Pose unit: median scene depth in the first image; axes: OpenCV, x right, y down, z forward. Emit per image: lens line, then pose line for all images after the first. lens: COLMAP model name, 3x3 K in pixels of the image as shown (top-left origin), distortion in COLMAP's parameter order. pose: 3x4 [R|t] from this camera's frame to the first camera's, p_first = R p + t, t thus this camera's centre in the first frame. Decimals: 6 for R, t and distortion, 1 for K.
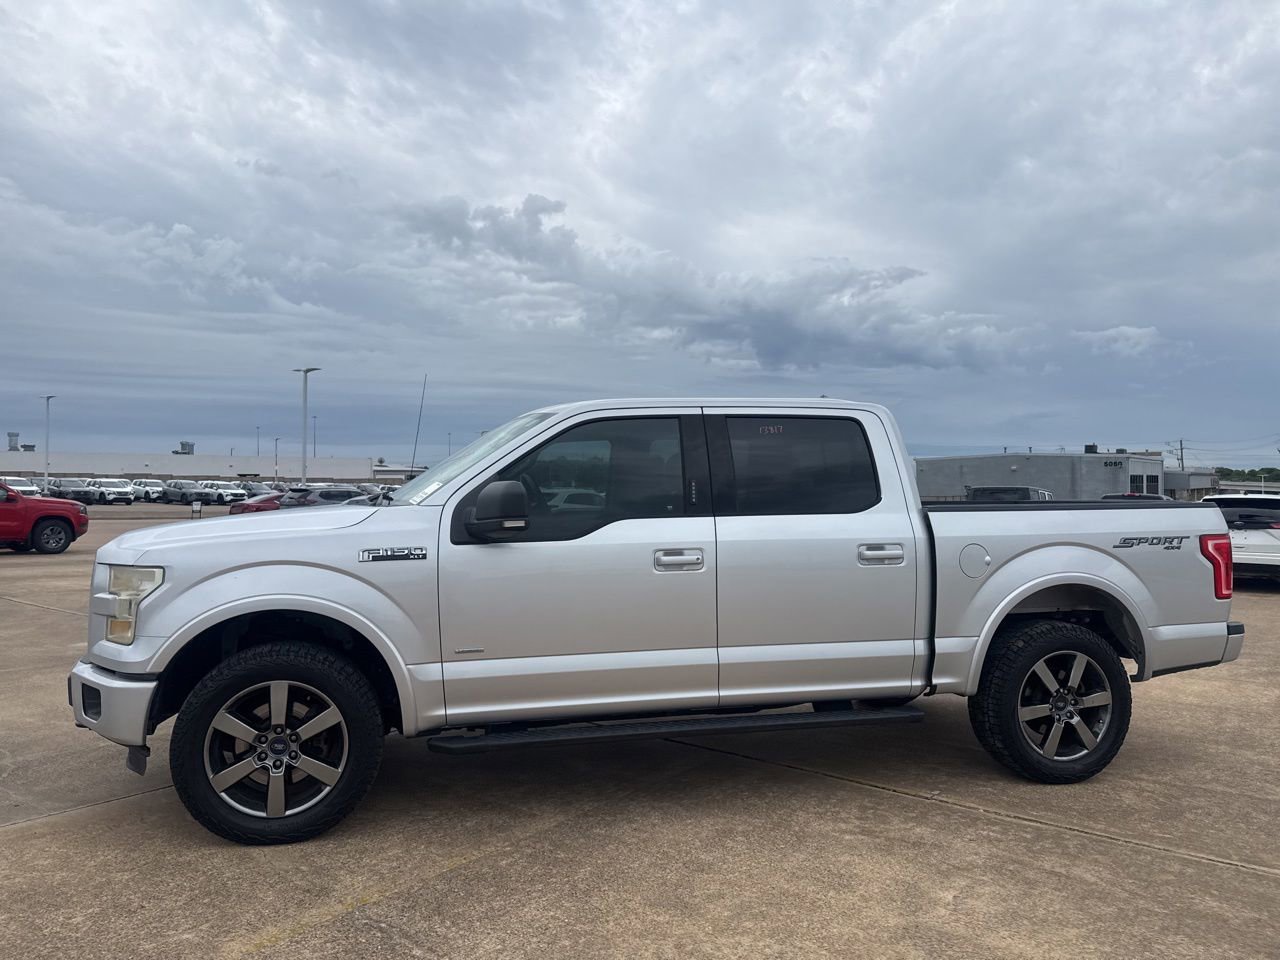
lens RADIAL K [[896.4, 0, 635.3], [0, 896.4, 506.2], [0, 0, 1]] dist [0.033234, -0.039388]
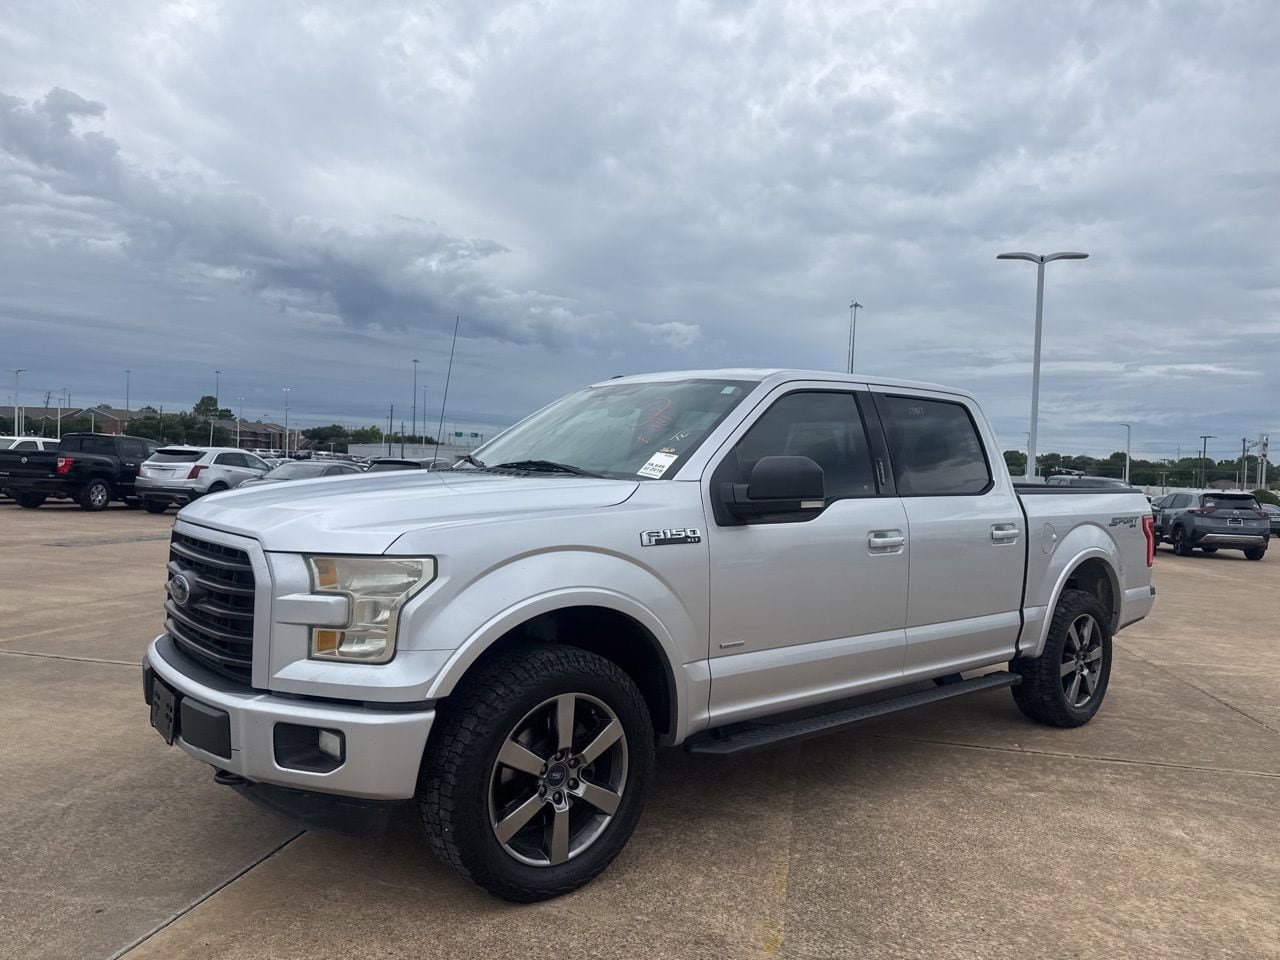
lens RADIAL K [[896.4, 0, 638.9], [0, 896.4, 499.3], [0, 0, 1]] dist [0.033234, -0.039388]
pose [[0.896248, 0.014205, 0.443327, -0.533113], [-0.027253, 0.999362, 0.023073, 0.000025], [-0.442716, -0.032761, 0.896063, 0.199182]]
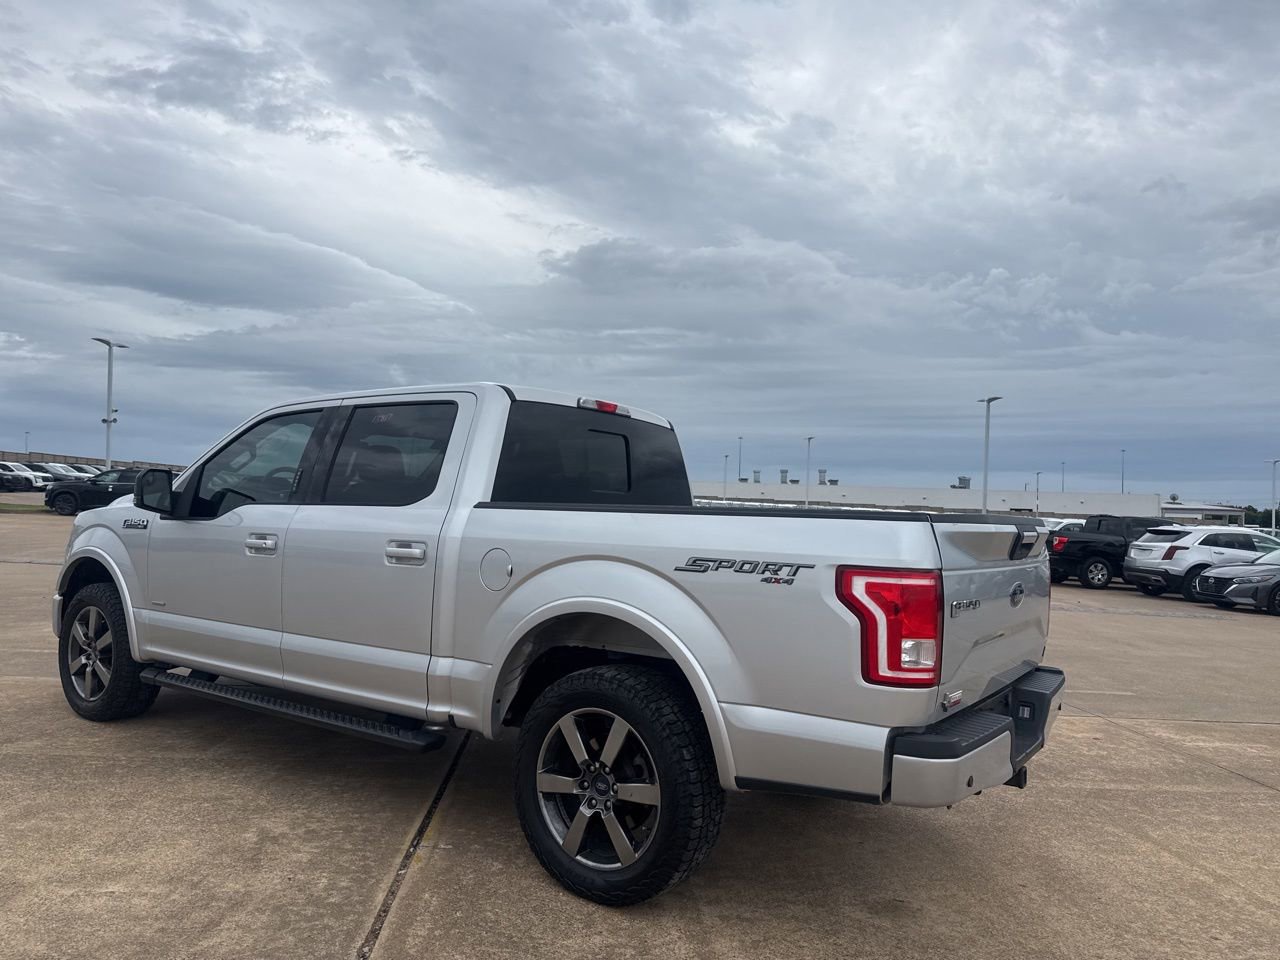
lens RADIAL K [[896.4, 0, 630.3], [0, 896.4, 491.1], [0, 0, 1]] dist [0.033234, -0.039388]
pose [[0.664825, 0.009422, -0.746940, 0.965541], [-0.051438, 0.998124, -0.033193, 0.010524], [0.745226, 0.060489, 0.664063, 0.510157]]
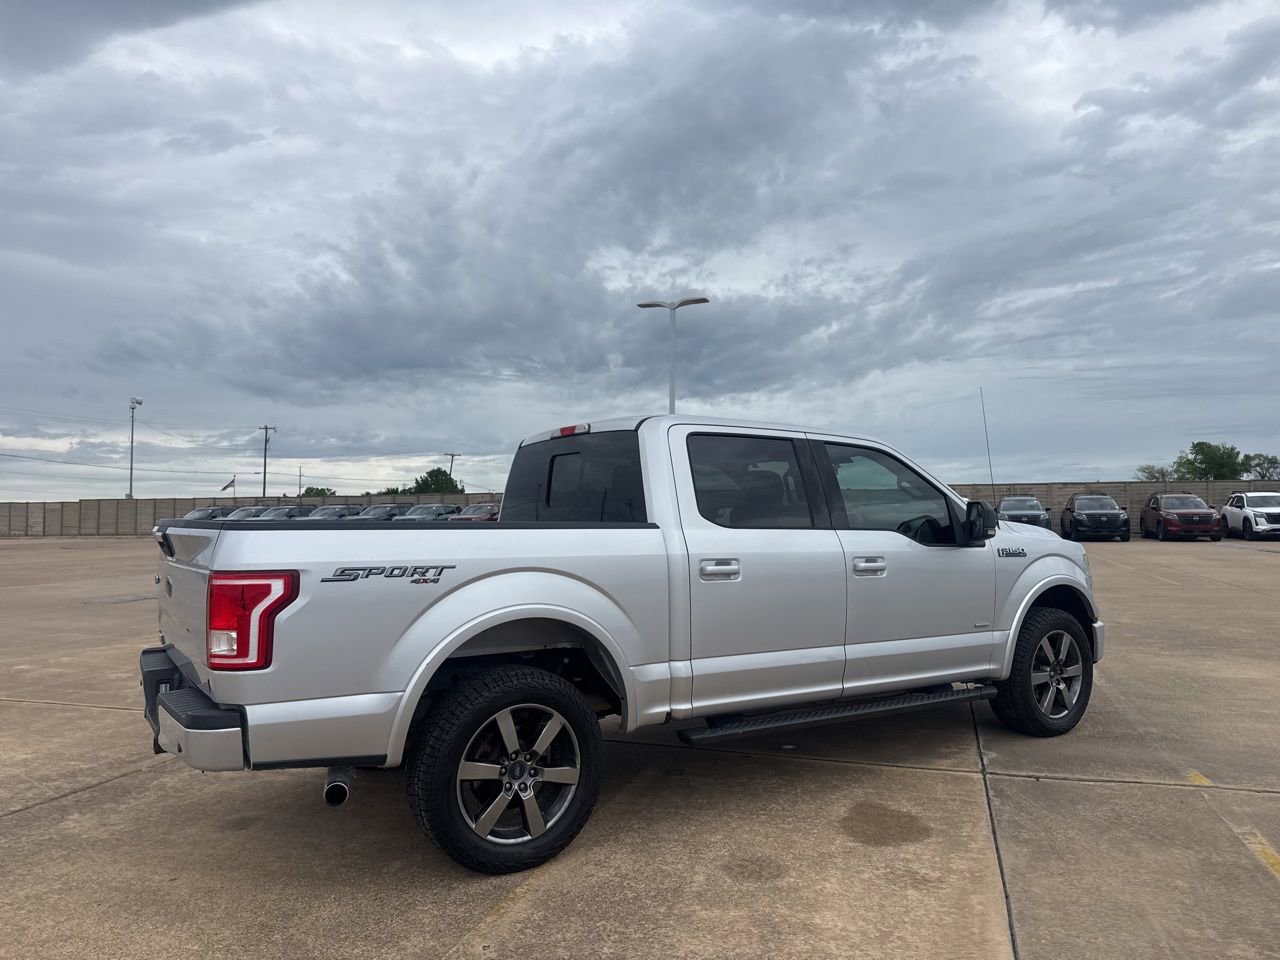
lens RADIAL K [[896.4, 0, 642.1], [0, 896.4, 497.1], [0, 0, 1]] dist [0.033234, -0.039388]
pose [[-0.939887, -0.005923, -0.341435, 0.522108], [-0.003442, 0.999963, -0.007871, -0.023329], [0.341469, -0.006223, -0.939872, 2.103958]]
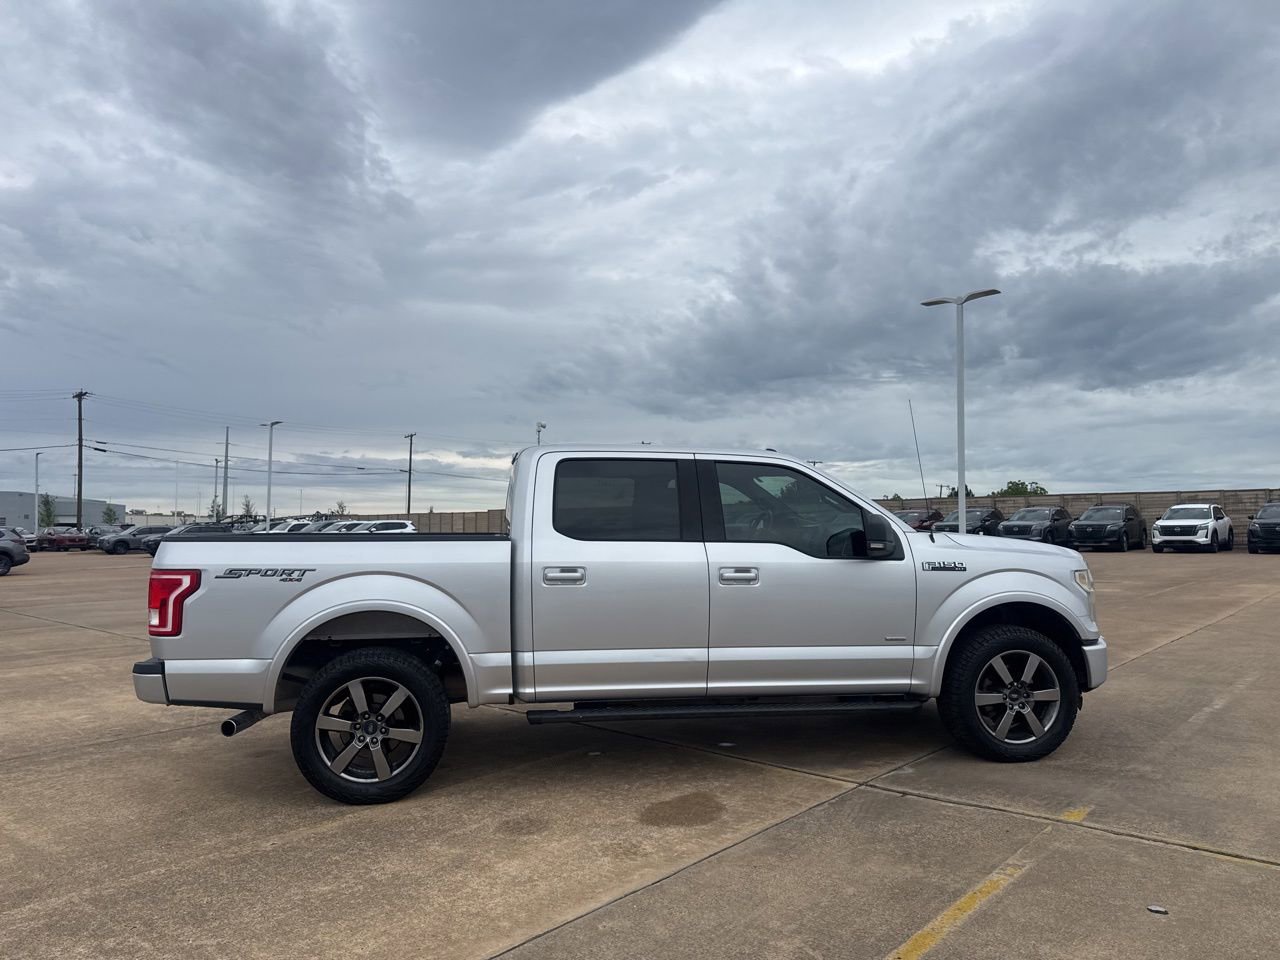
lens RADIAL K [[896.4, 0, 640.0], [0, 896.4, 492.2], [0, 0, 1]] dist [0.033234, -0.039388]
pose [[-0.997225, 0.009004, 0.073895, -0.018223], [0.007407, 0.999734, -0.021863, -0.033027], [-0.074072, -0.021255, -0.997026, 2.327465]]
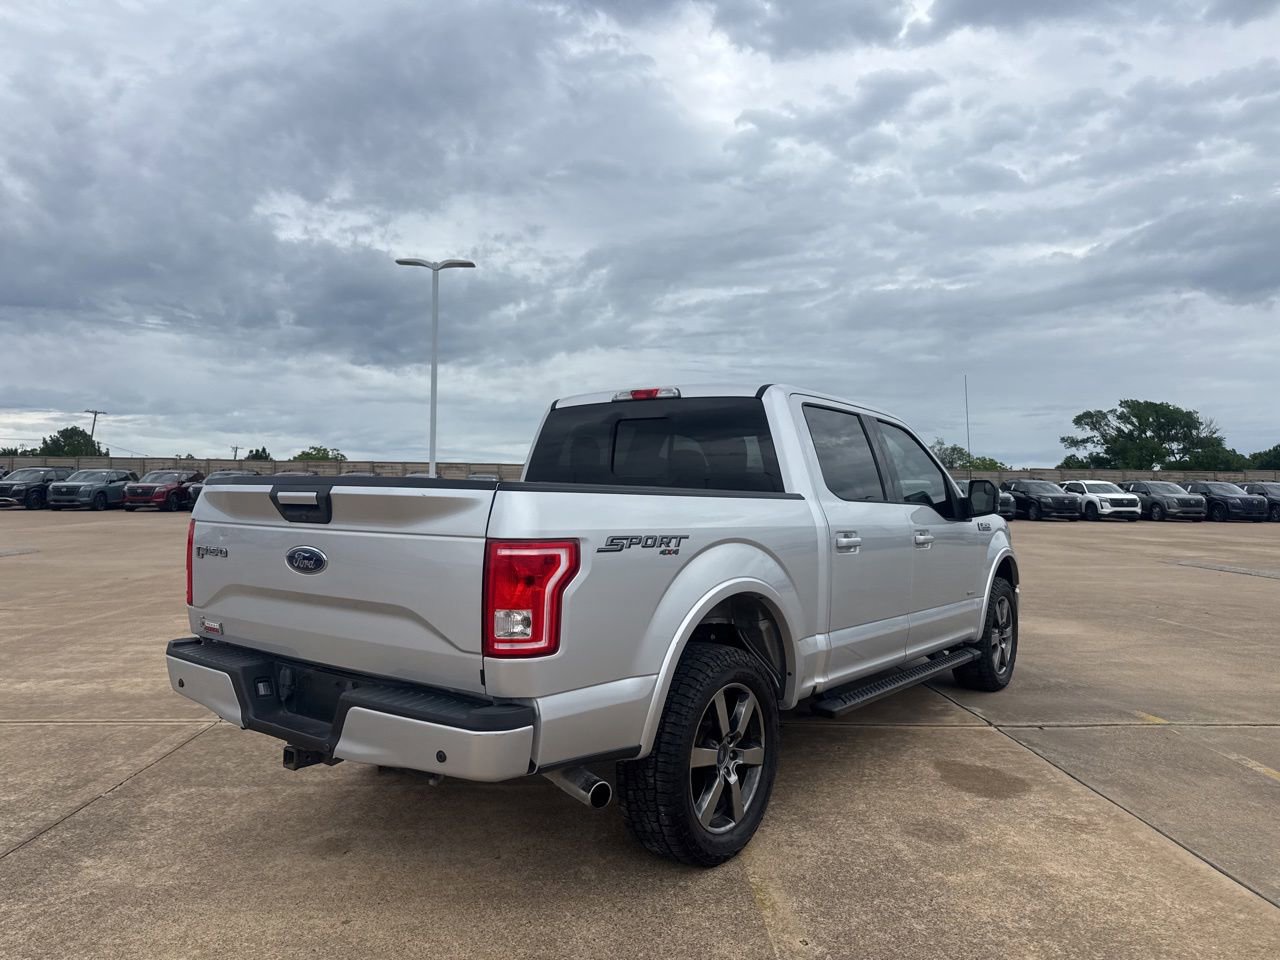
lens RADIAL K [[896.4, 0, 642.1], [0, 896.4, 494.2], [0, 0, 1]] dist [0.033234, -0.039388]
pose [[-0.766699, -0.015059, -0.641830, 0.872884], [-0.028418, 0.999541, 0.010494, -0.008972], [0.641377, 0.026285, -0.766775, 1.847606]]
